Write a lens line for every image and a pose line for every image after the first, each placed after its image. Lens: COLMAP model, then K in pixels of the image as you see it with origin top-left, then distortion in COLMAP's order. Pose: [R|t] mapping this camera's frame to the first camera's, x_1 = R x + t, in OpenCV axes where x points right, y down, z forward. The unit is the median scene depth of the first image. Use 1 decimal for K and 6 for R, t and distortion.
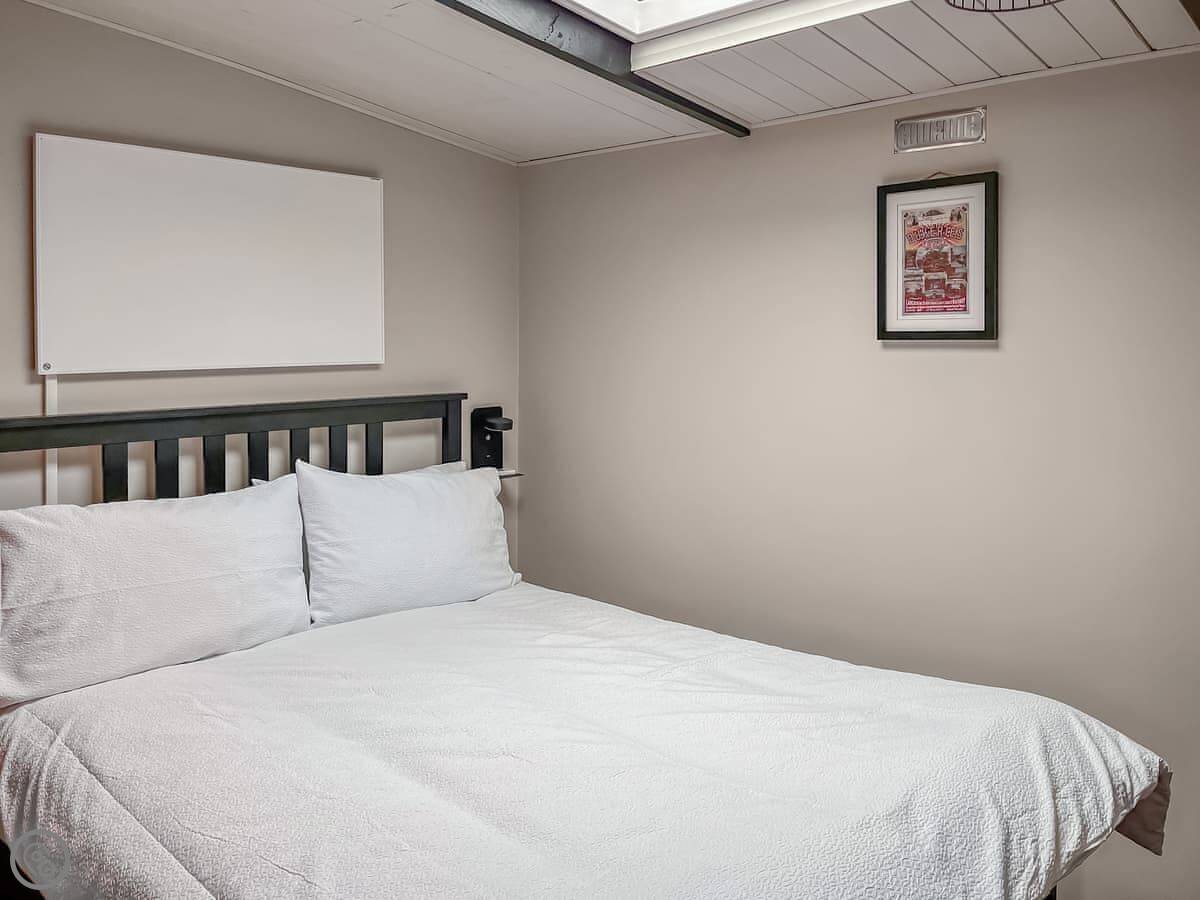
lens RADIAL K [[922.7, 0, 600.0], [0, 922.7, 450.0], [0, 0, 1]] dist [0.007093, 0.000535]
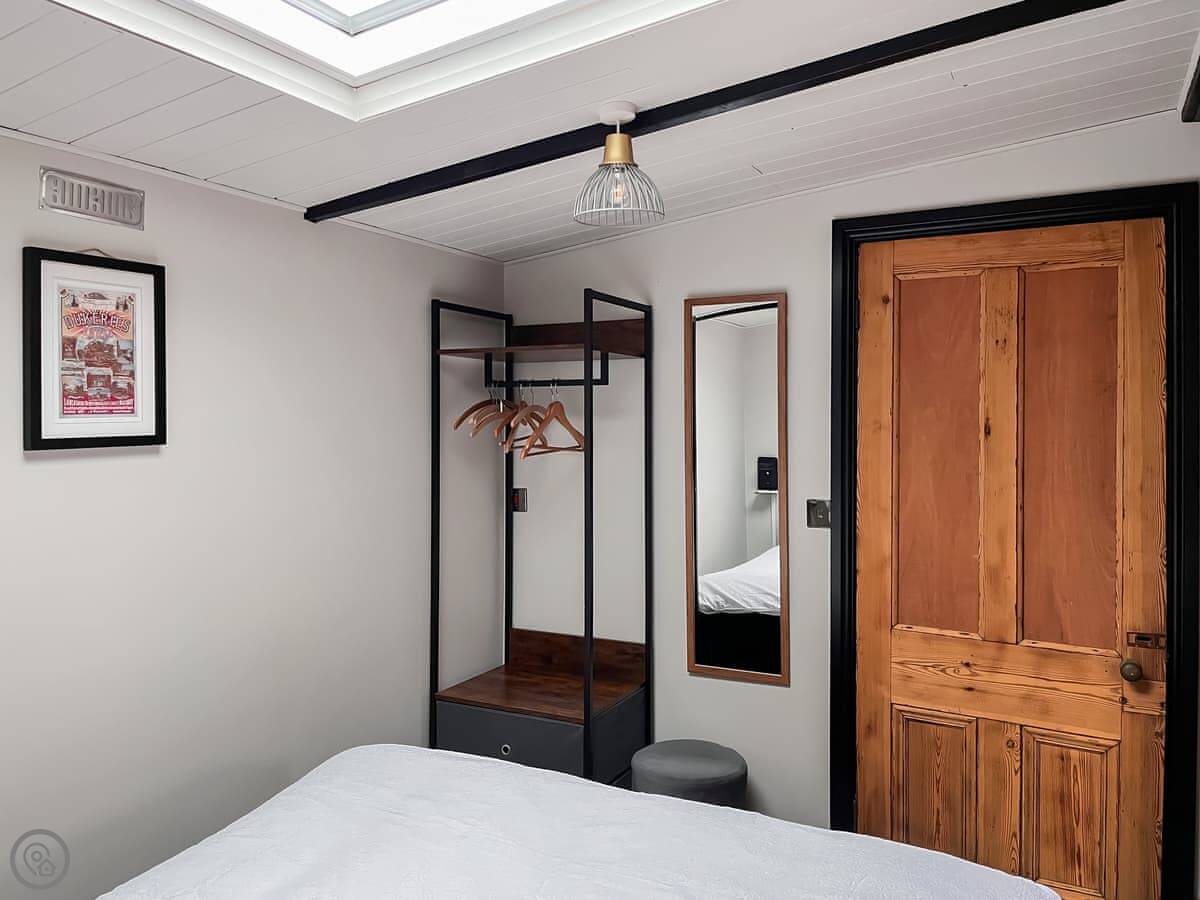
lens RADIAL K [[922.7, 0, 600.0], [0, 922.7, 450.0], [0, 0, 1]] dist [0.007093, 0.000535]
pose [[-0.275856, -0.048872, 0.959956, -0.558763], [0.113478, 0.990066, 0.083014, -0.135070], [-0.954477, 0.131834, -0.267570, 0.794922]]
